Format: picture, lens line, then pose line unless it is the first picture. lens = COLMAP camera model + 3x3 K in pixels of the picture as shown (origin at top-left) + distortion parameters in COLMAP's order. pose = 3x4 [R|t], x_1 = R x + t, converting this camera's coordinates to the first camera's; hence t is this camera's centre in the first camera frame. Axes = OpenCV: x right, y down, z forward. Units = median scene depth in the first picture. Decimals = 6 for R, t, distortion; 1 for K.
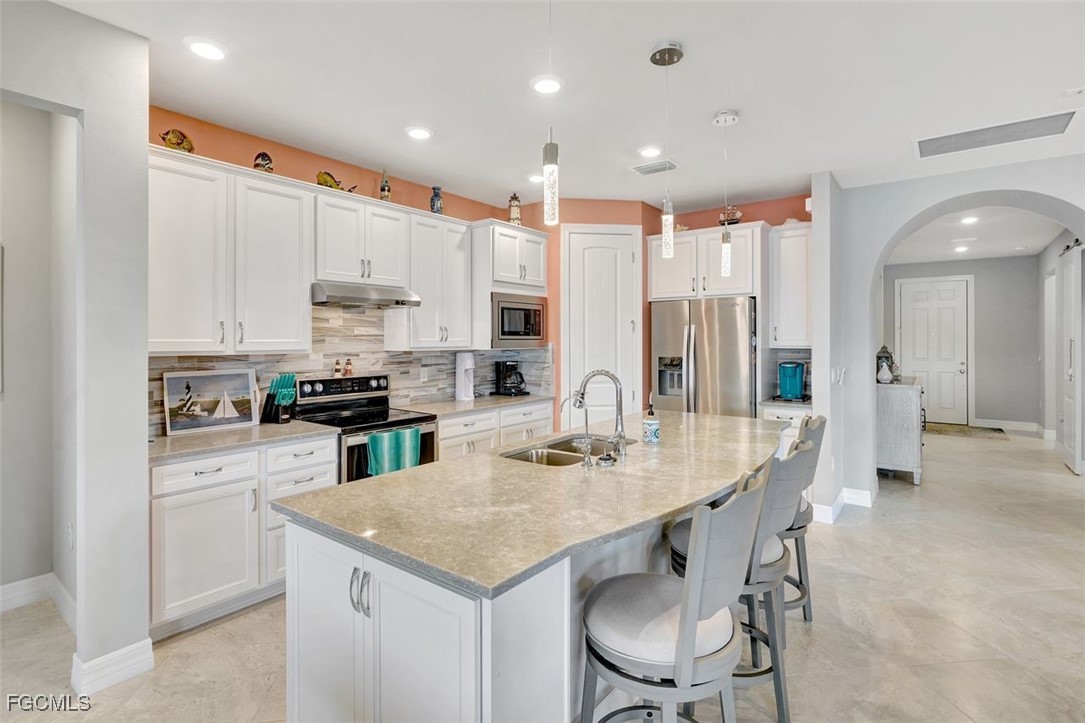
lens RADIAL K [[523.6, 0, 536.8], [0, 523.6, 339.7], [0, 0, 1]] dist [-0.001731, 0.000048]
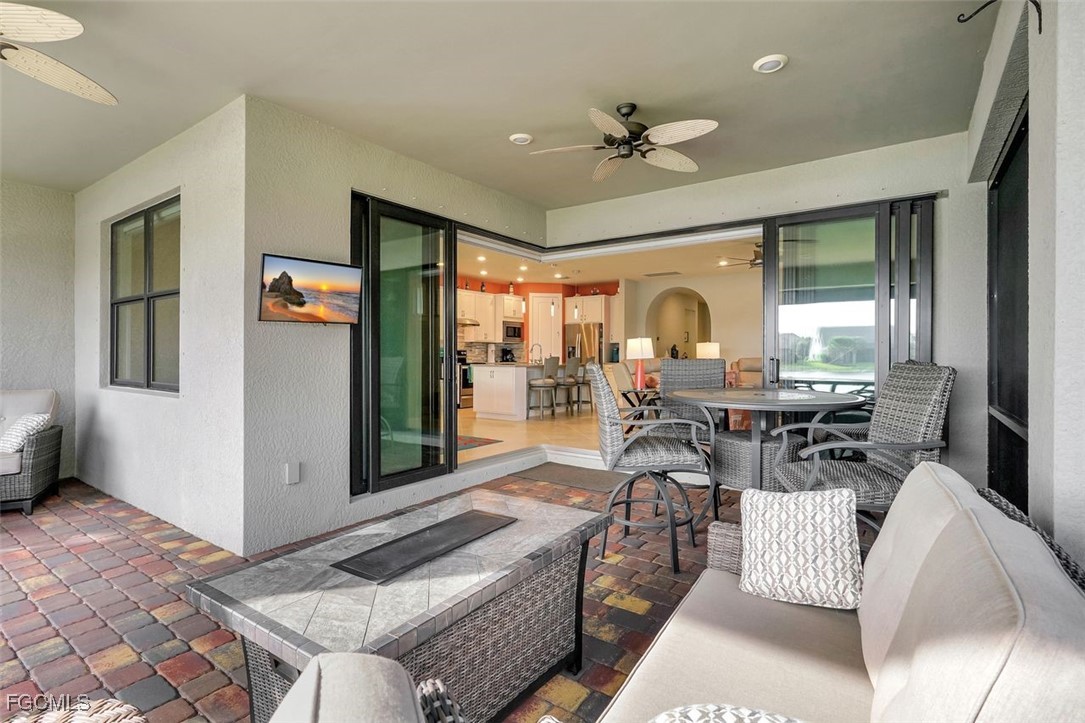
lens RADIAL K [[526.6, 0, 539.5], [0, 526.6, 352.0], [0, 0, 1]] dist [-0.002341, 0.000014]
pose [[0.998804, 0.005757, 0.048550, -0.028955], [-0.005508, 0.999971, -0.005266, 0.081223], [-0.048579, 0.004992, 0.998807, -1.678920]]
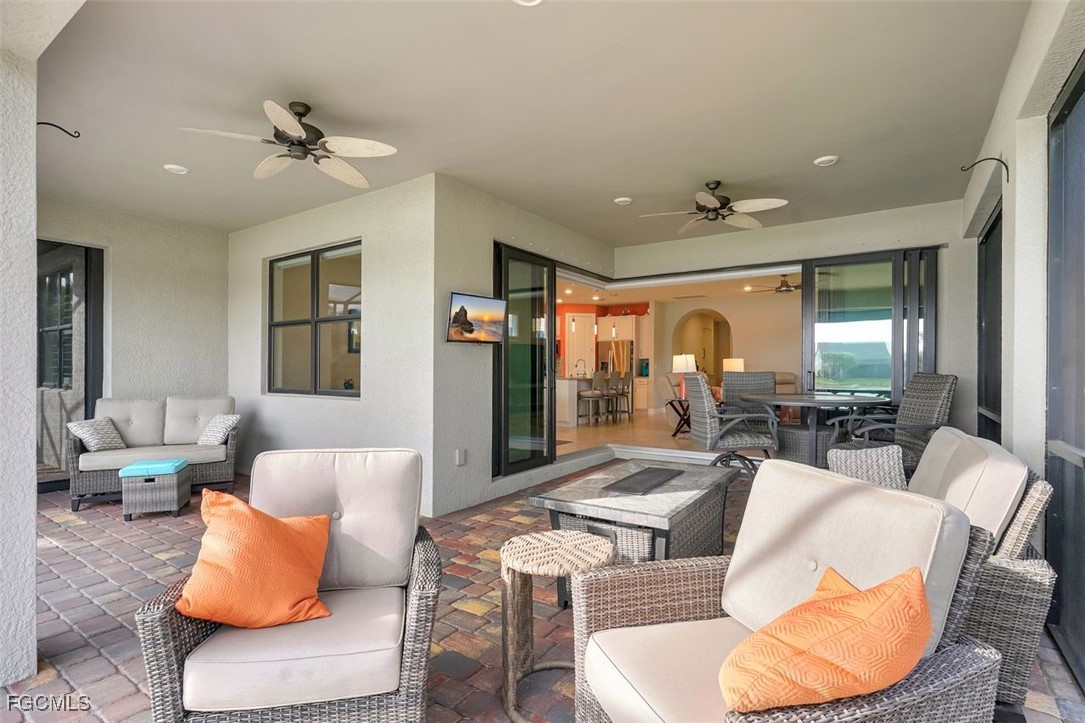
lens RADIAL K [[529.2, 0, 544.9], [0, 529.2, 368.8], [0, 0, 1]] dist [-0.000823, -0.000393]
pose [[0.997549, 0.006391, 0.069684, -0.281749], [-0.006189, 0.999976, -0.003114, 0.088416], [-0.069702, 0.002675, 0.997564, -1.945993]]
